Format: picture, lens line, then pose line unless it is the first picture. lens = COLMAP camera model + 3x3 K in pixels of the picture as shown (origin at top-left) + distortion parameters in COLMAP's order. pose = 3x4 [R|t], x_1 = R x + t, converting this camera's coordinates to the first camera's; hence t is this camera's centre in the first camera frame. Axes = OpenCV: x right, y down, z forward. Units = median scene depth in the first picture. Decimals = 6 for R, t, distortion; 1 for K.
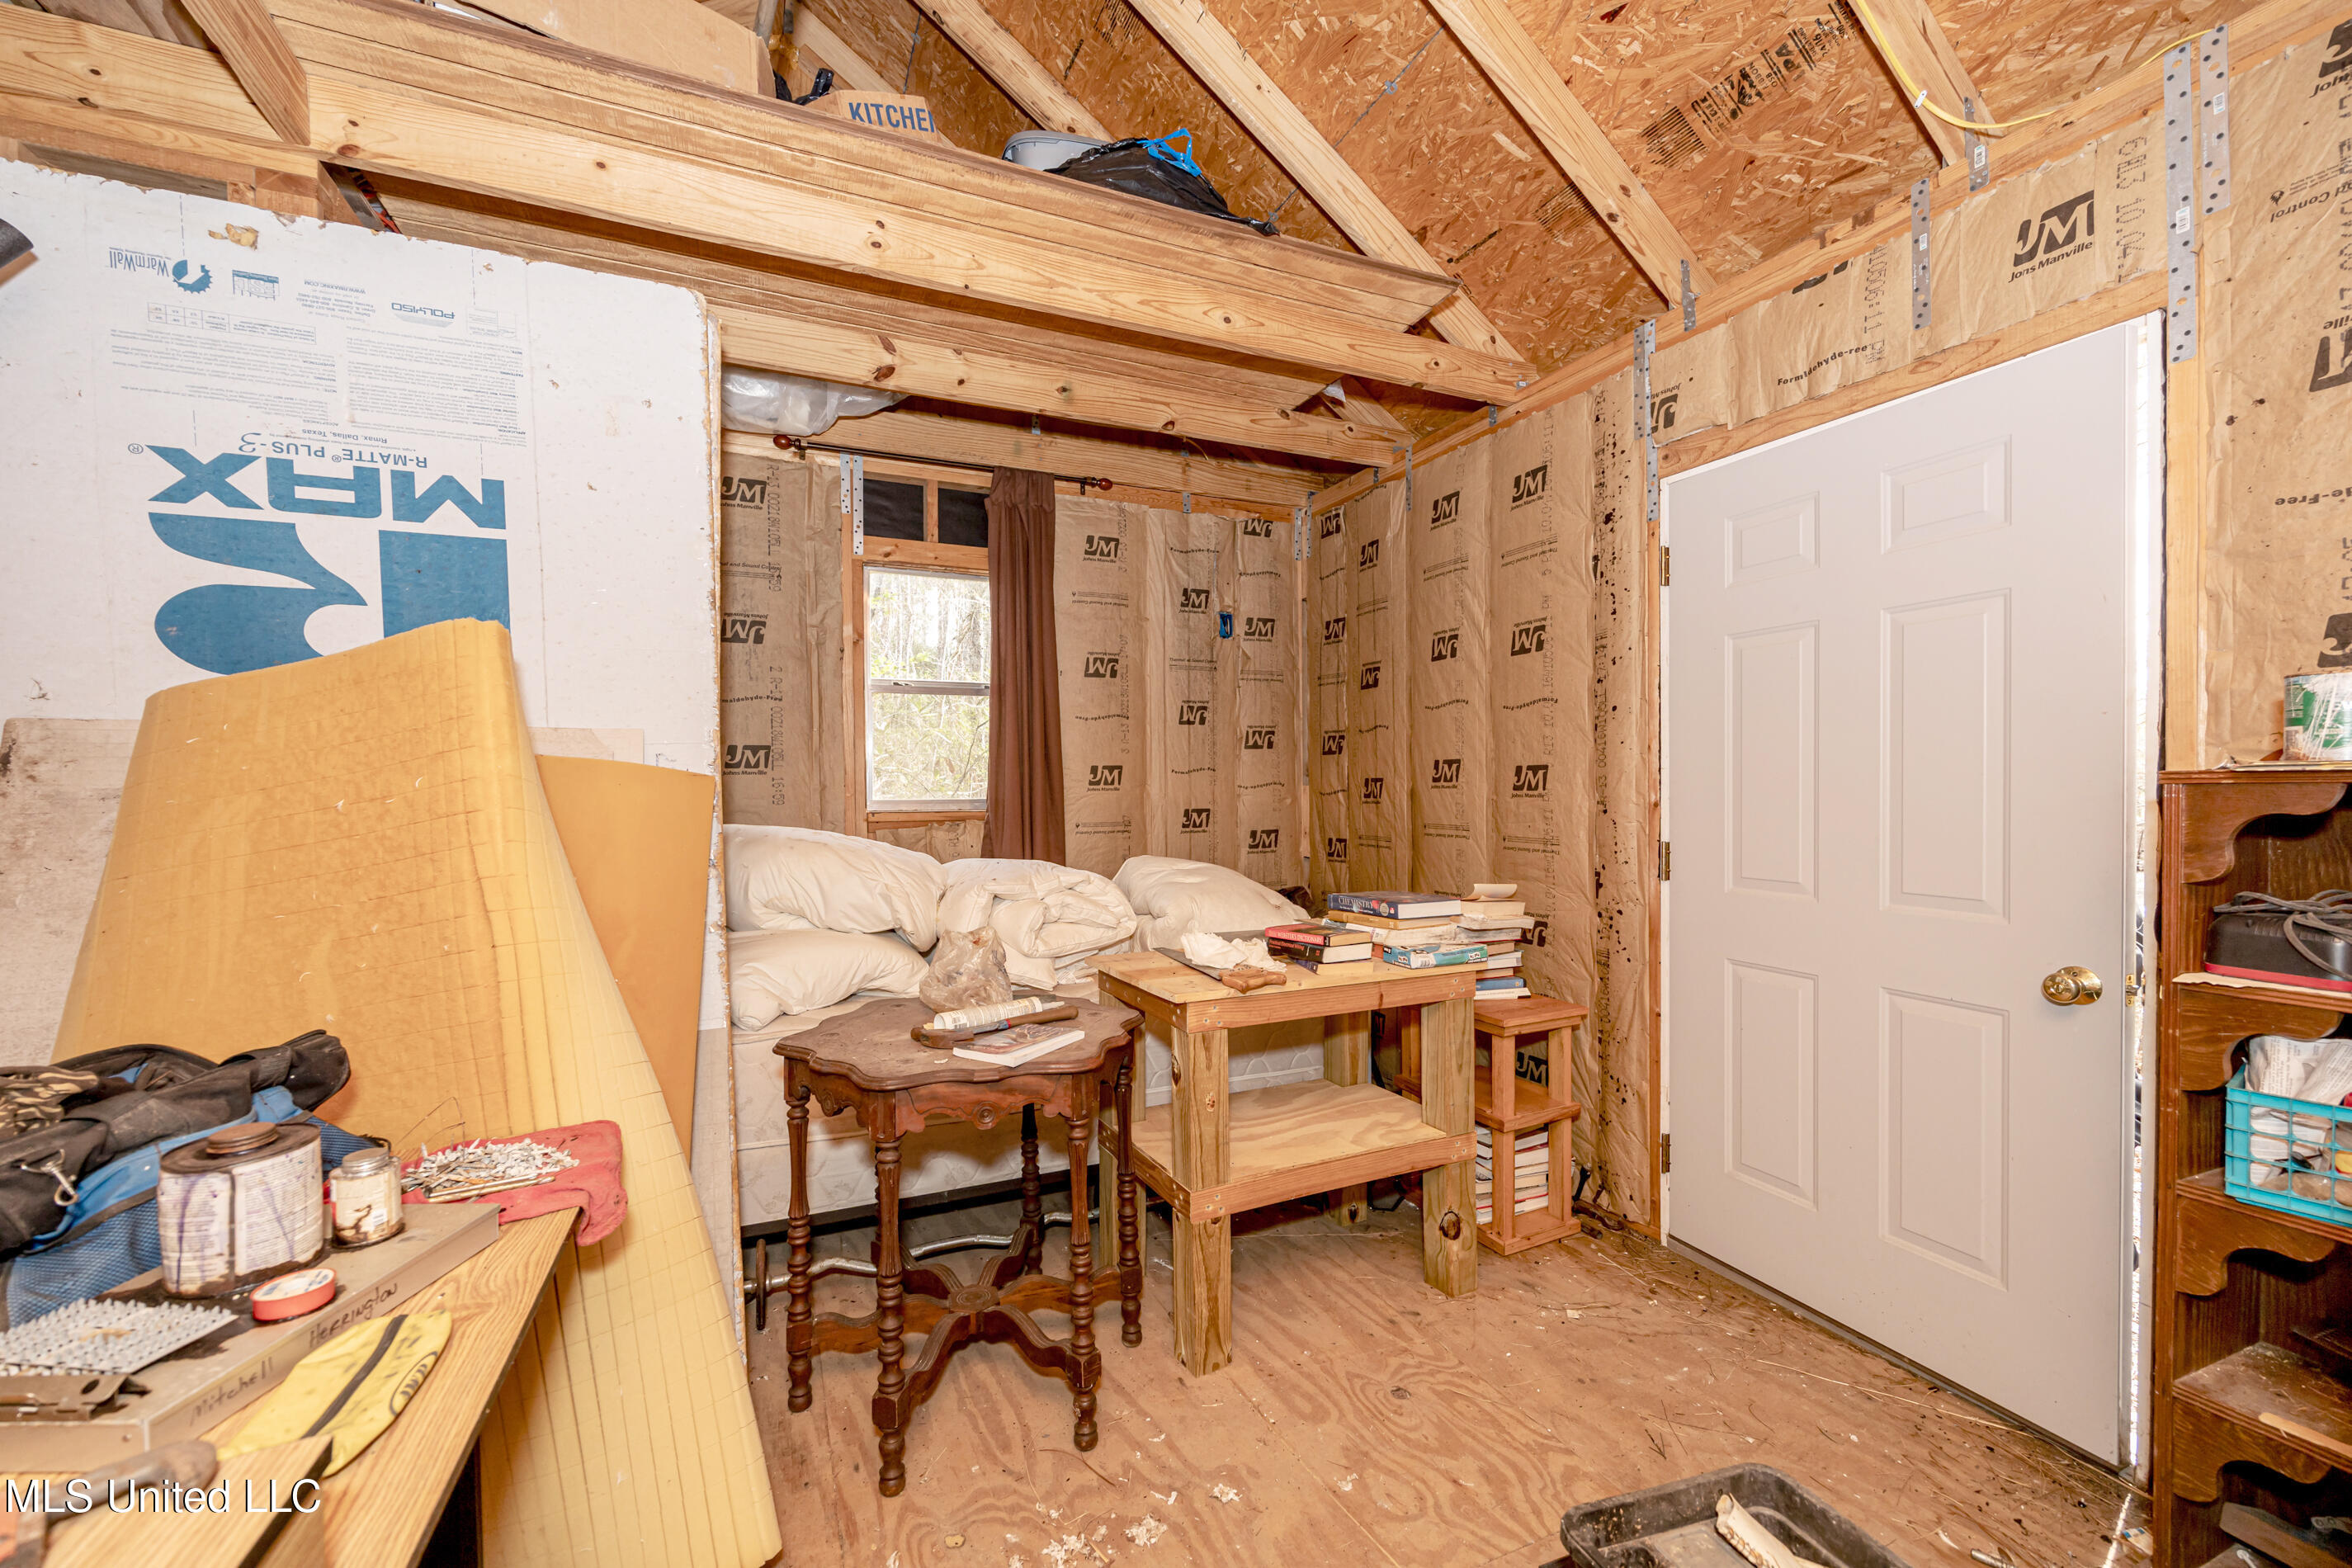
lens RADIAL K [[915.3, 0, 1171.5], [0, 915.3, 782.2], [0, 0, 1]] dist [-0.003267, 0.000322]
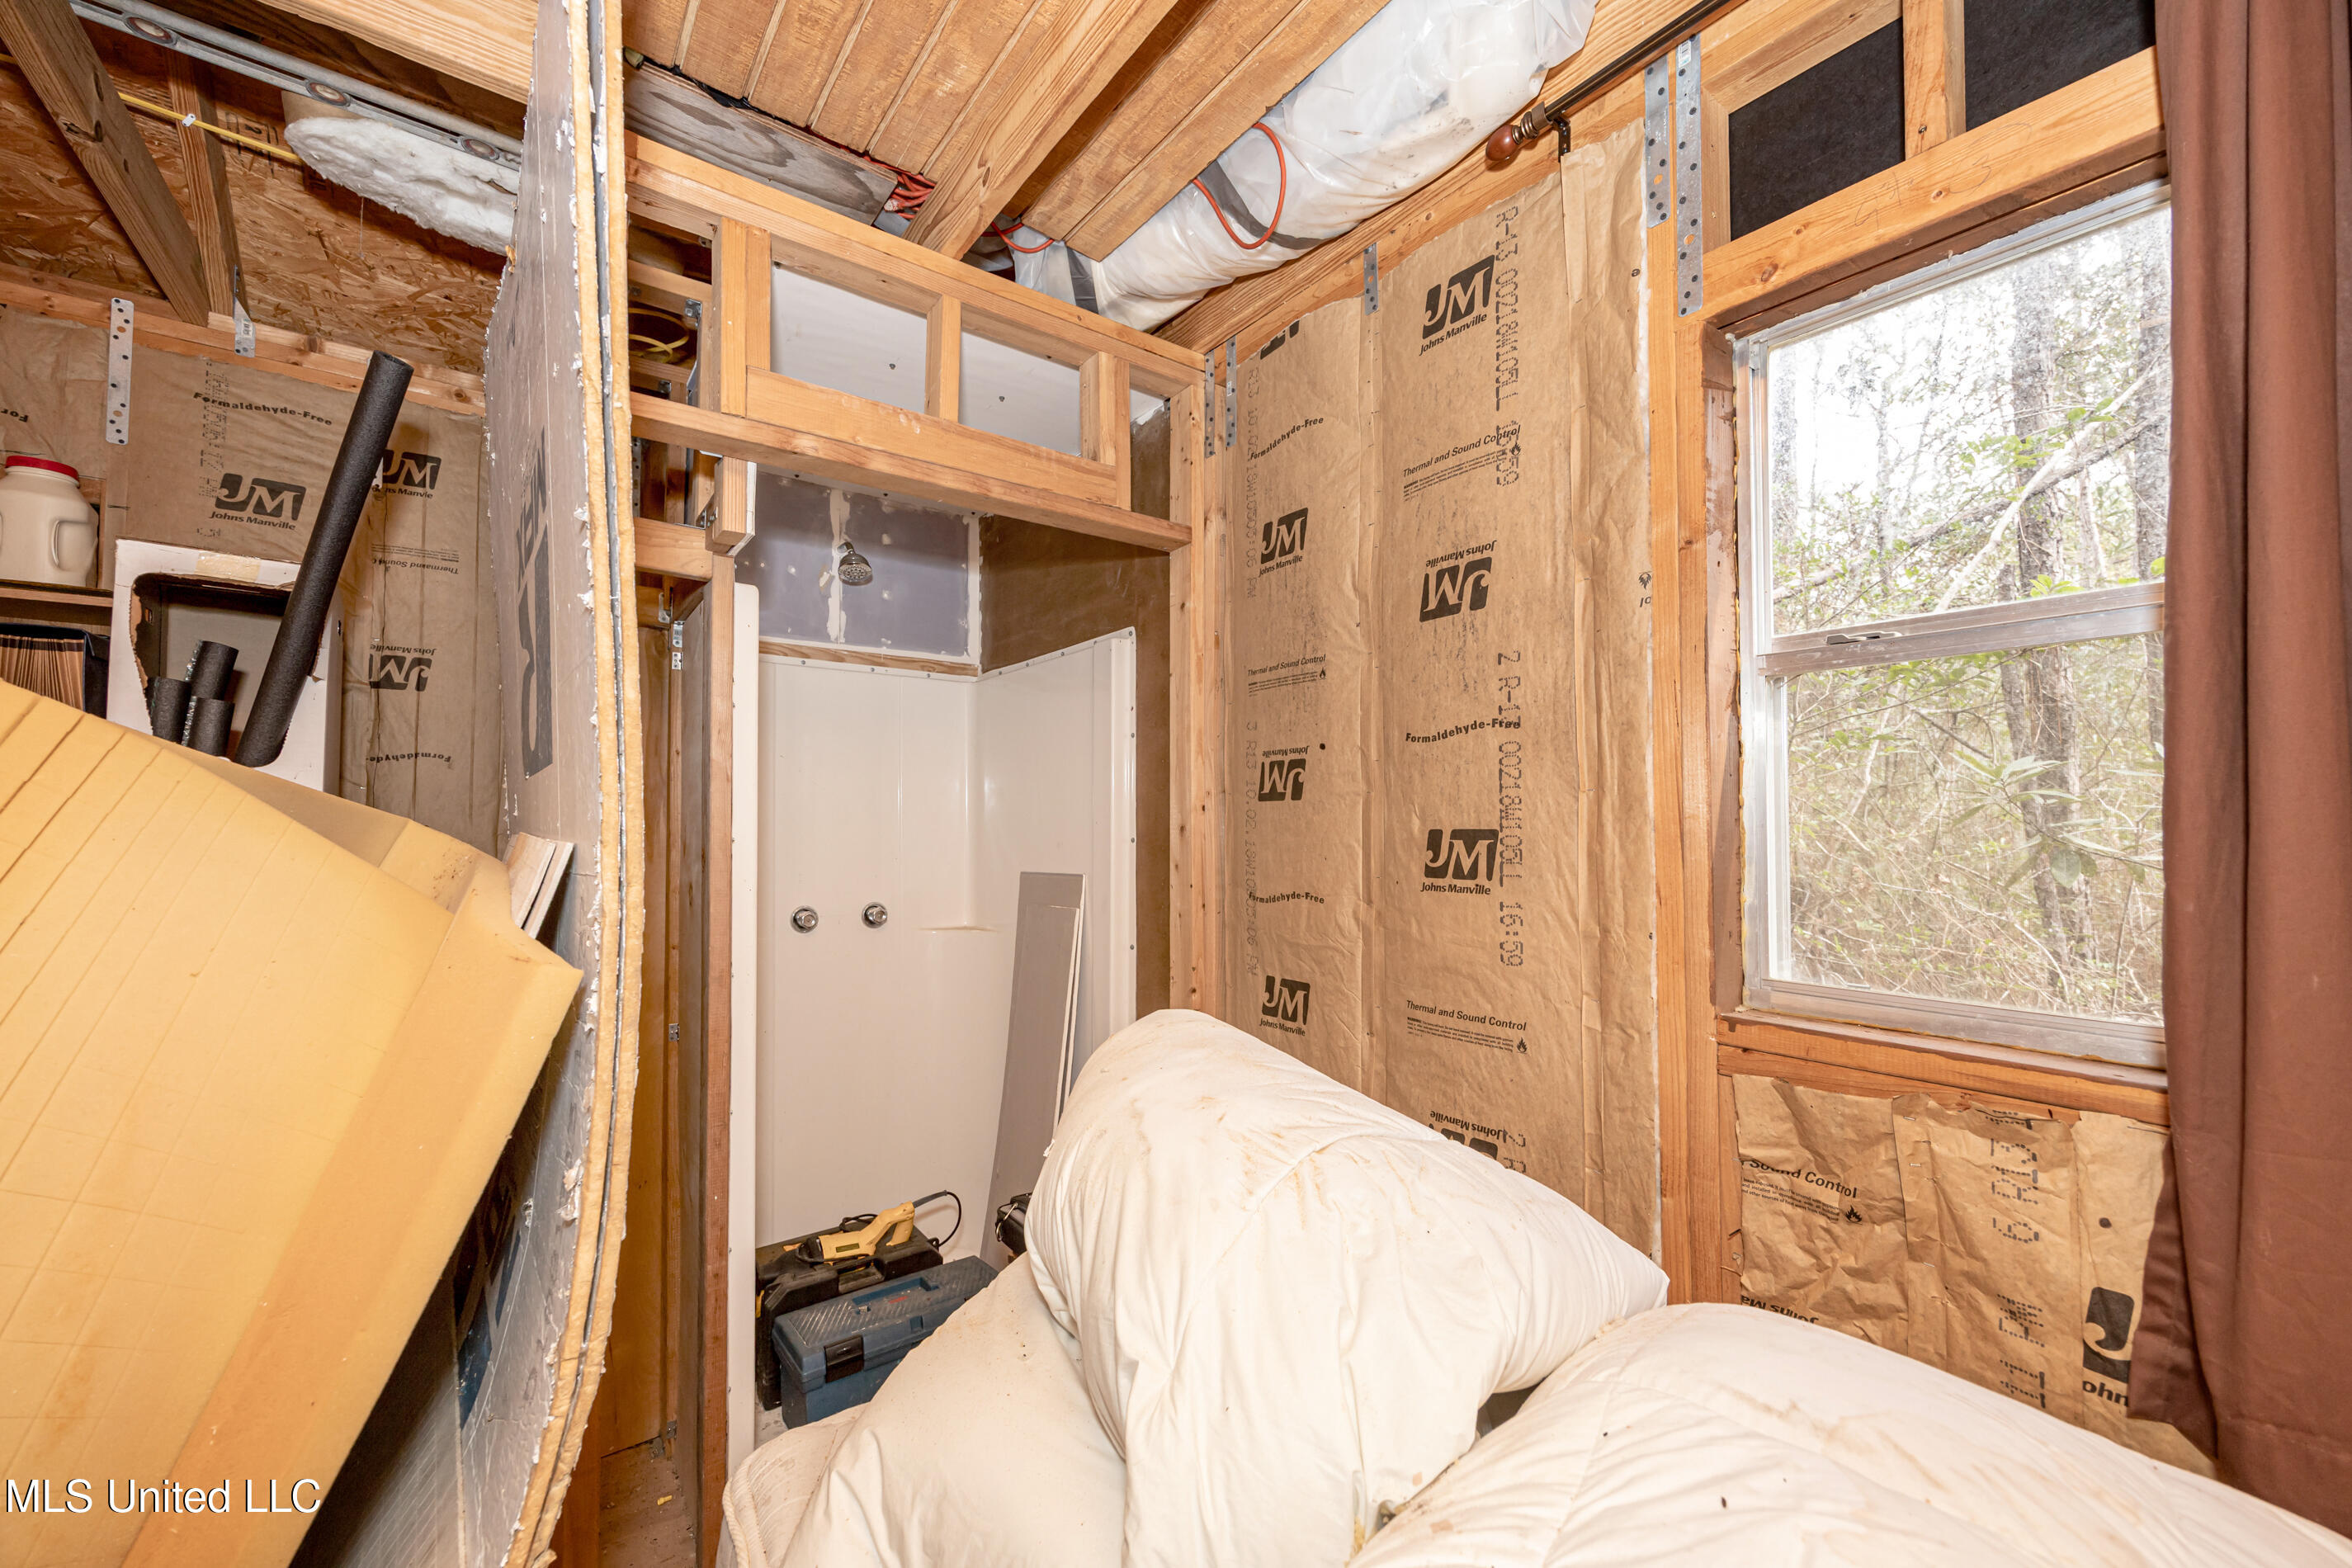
lens RADIAL K [[915.3, 0, 1175.6], [0, 915.3, 791.4], [0, 0, 1]] dist [-0.003267, 0.000322]
pose [[0.220331, -0.017996, -0.975259, -0.035761], [-0.011456, 0.999713, -0.021035, -0.048191], [0.975358, 0.015808, 0.220061, 0.750042]]
